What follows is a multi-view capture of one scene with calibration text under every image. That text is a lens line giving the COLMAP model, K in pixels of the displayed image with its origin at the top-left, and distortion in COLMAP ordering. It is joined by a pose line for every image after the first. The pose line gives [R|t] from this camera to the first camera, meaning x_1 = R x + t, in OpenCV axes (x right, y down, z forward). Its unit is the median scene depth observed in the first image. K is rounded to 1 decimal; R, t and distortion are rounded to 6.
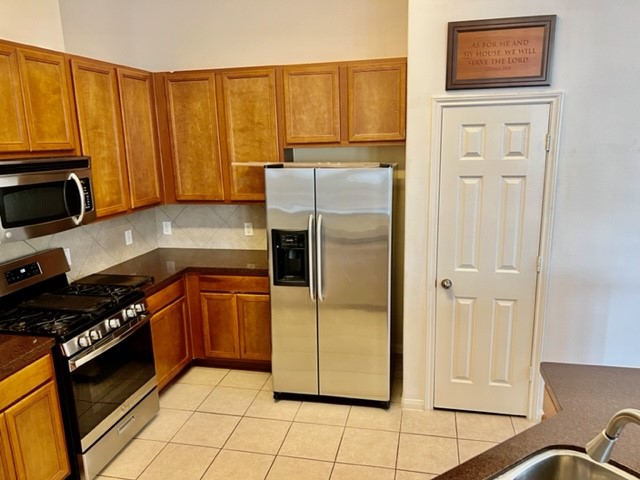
lens RADIAL K [[479.7, 0, 326.1], [0, 479.7, 239.9], [0, 0, 1]] dist [0.032599, -0.057118]
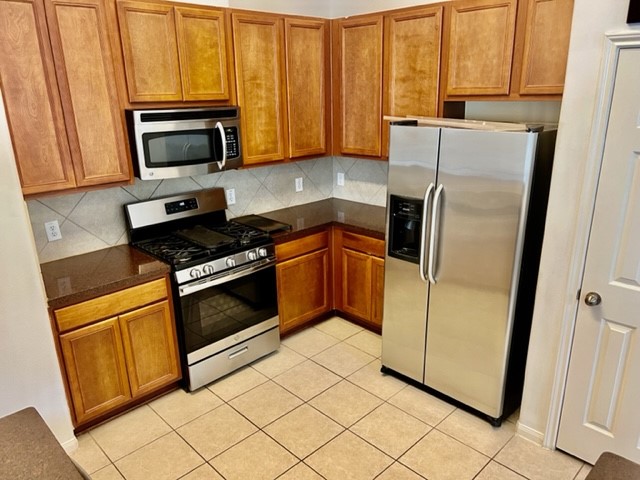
lens RADIAL K [[479.7, 0, 322.7], [0, 479.7, 242.1], [0, 0, 1]] dist [0.032599, -0.057118]
pose [[0.833745, 0.174720, -0.523777, 0.263105], [-0.115150, 0.982776, 0.144537, -0.048703], [0.540010, -0.060195, 0.839504, 0.163956]]
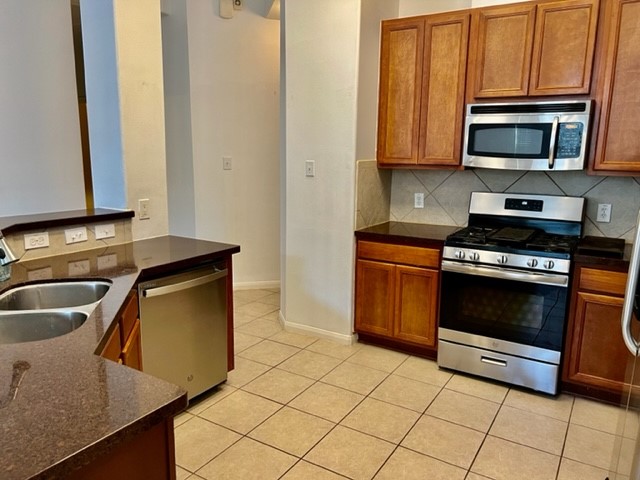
lens RADIAL K [[479.7, 0, 316.9], [0, 479.7, 238.6], [0, 0, 1]] dist [0.032599, -0.057118]
pose [[-0.355597, 0.185309, -0.916085, 0.559617], [-0.199464, 0.942521, 0.268083, -0.059197], [0.913107, 0.278056, -0.298195, 0.805814]]
